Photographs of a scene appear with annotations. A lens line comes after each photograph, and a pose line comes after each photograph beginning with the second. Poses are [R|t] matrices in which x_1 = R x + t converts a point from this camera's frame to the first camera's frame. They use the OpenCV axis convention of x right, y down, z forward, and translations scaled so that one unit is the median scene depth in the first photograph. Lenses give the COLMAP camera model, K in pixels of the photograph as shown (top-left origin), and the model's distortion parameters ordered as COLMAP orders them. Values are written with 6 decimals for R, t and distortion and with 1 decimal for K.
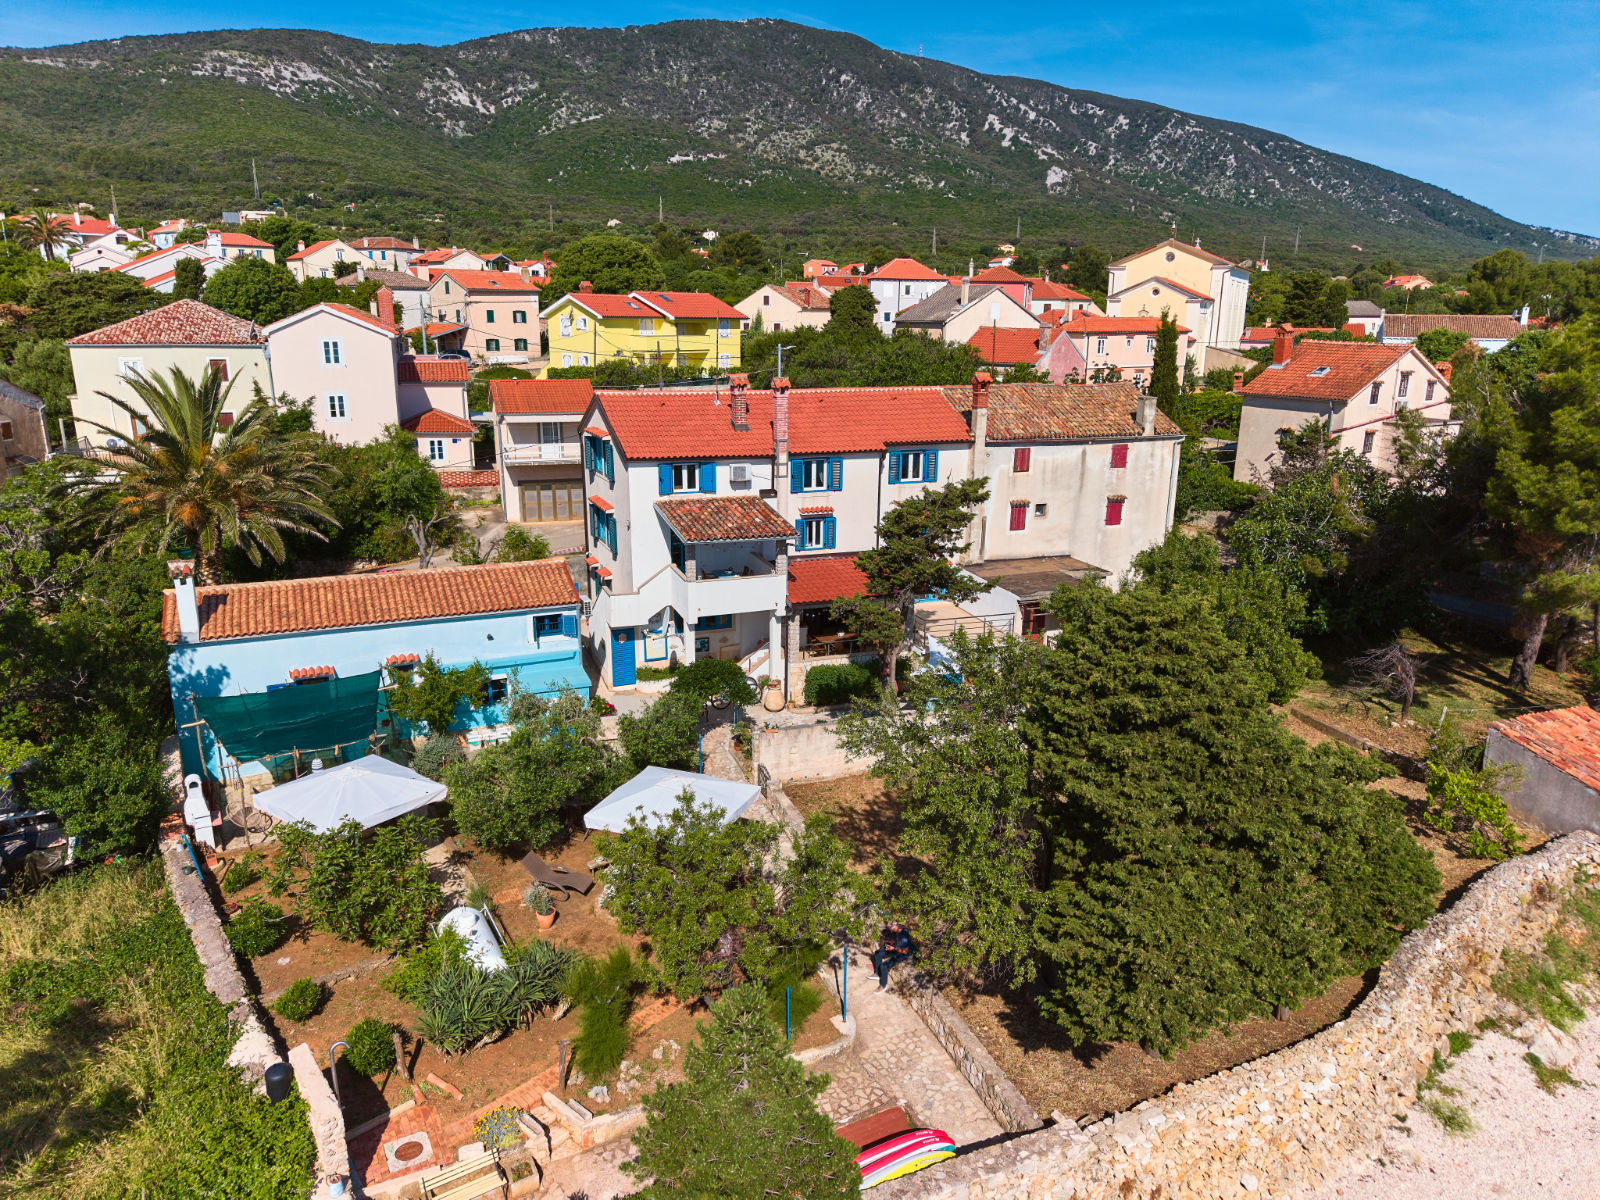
lens RADIAL K [[1083.0, 0, 800.0], [0, 1083.0, 600.0], [0, 0, 1]] dist [0.001122, -0.002613]
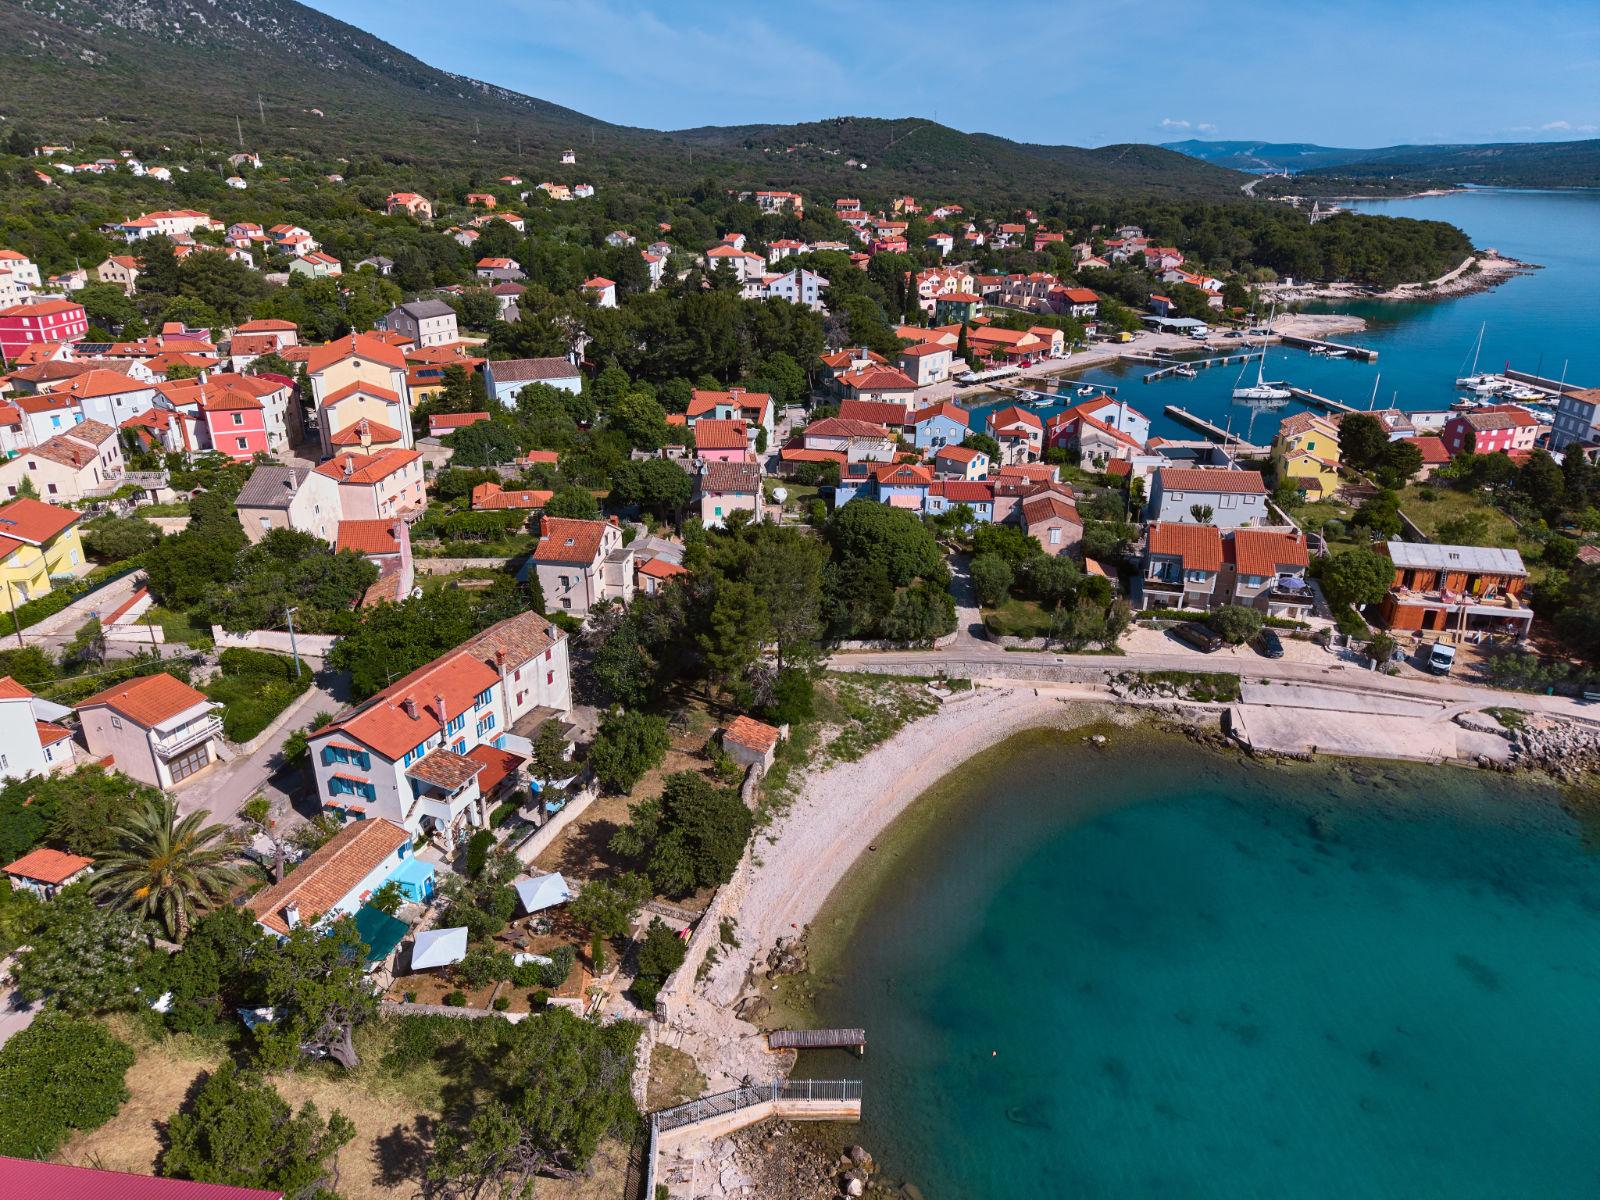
lens RADIAL K [[1091.7, 0, 826.8], [0, 1091.7, 578.6], [0, 0, 1]] dist [0.036478, -0.031470]
pose [[0.636323, -0.279638, 0.718954, -0.643558], [0.180967, 0.960089, 0.213260, -0.468216], [-0.749896, -0.005595, 0.661532, -0.636903]]
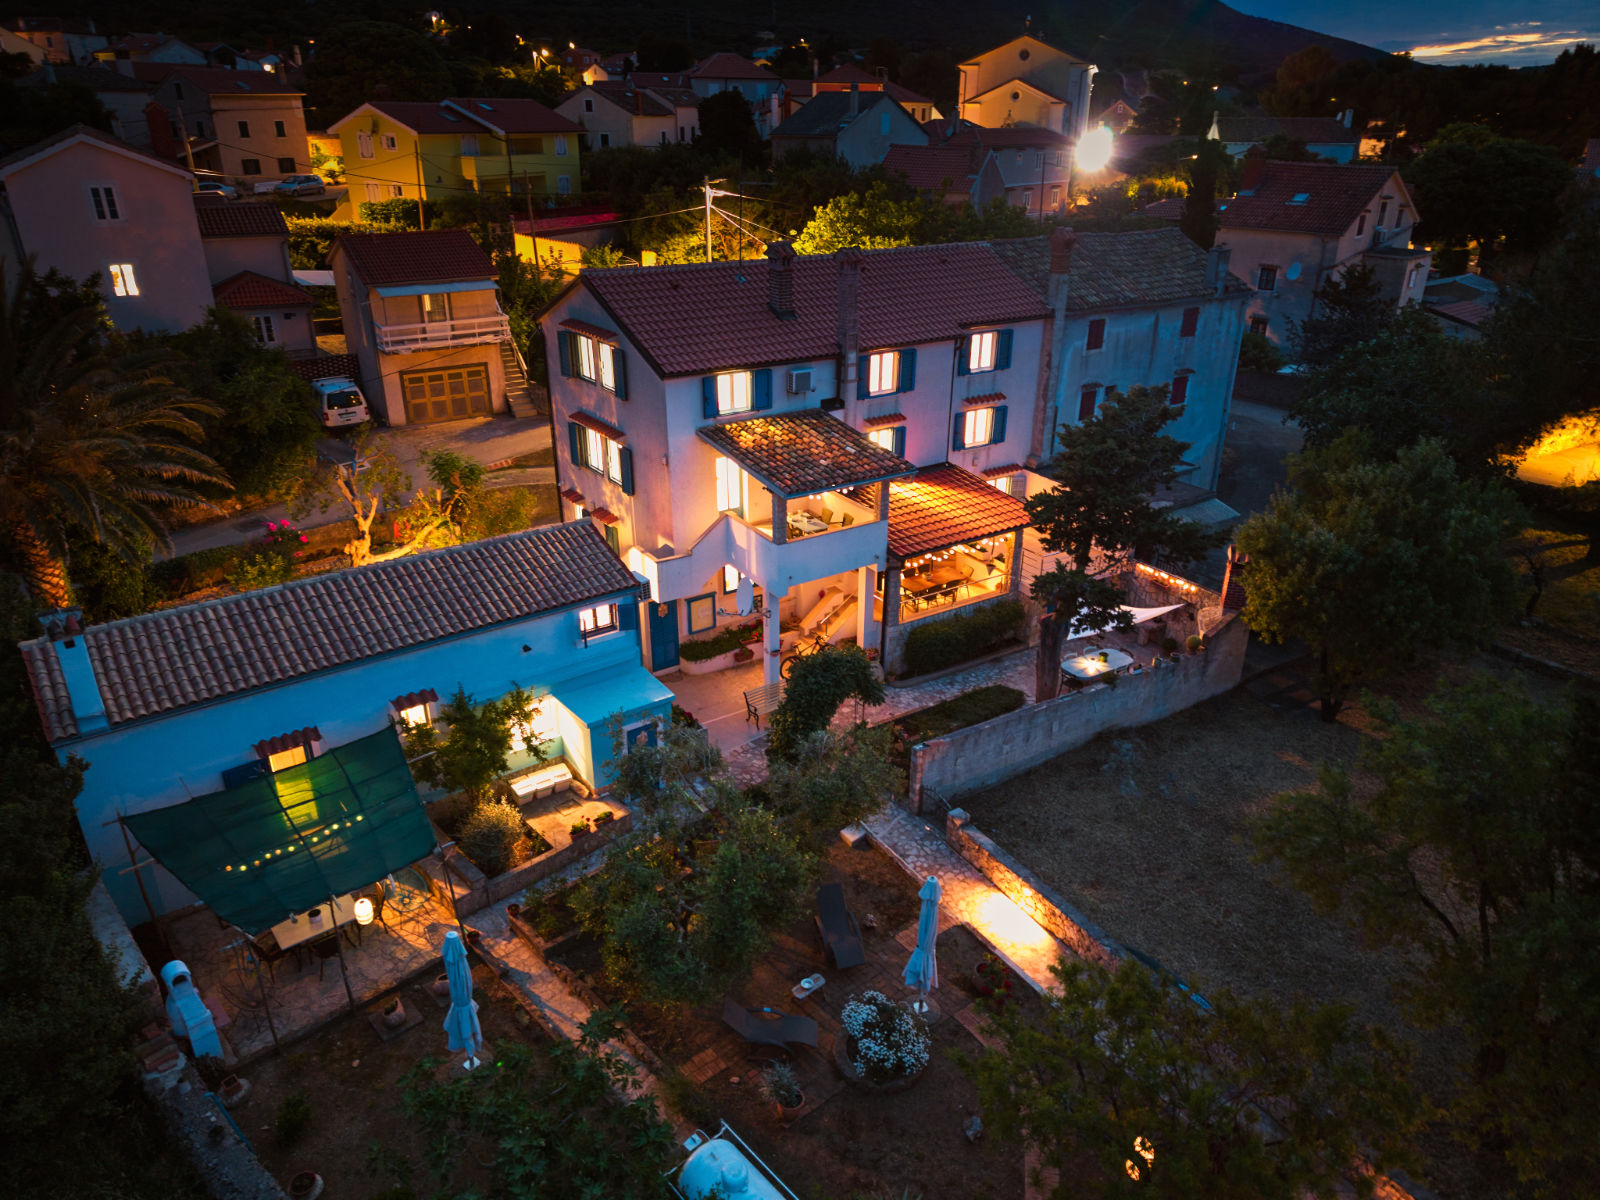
lens RADIAL K [[1072.7, 0, 809.2], [0, 1072.7, 602.1], [0, 0, 1]] dist [0.075845, -0.112330]
pose [[0.973382, -0.096993, 0.207655, -0.139211], [0.060731, 0.982804, 0.174378, -0.060202], [-0.220997, -0.157125, 0.962534, 0.154147]]
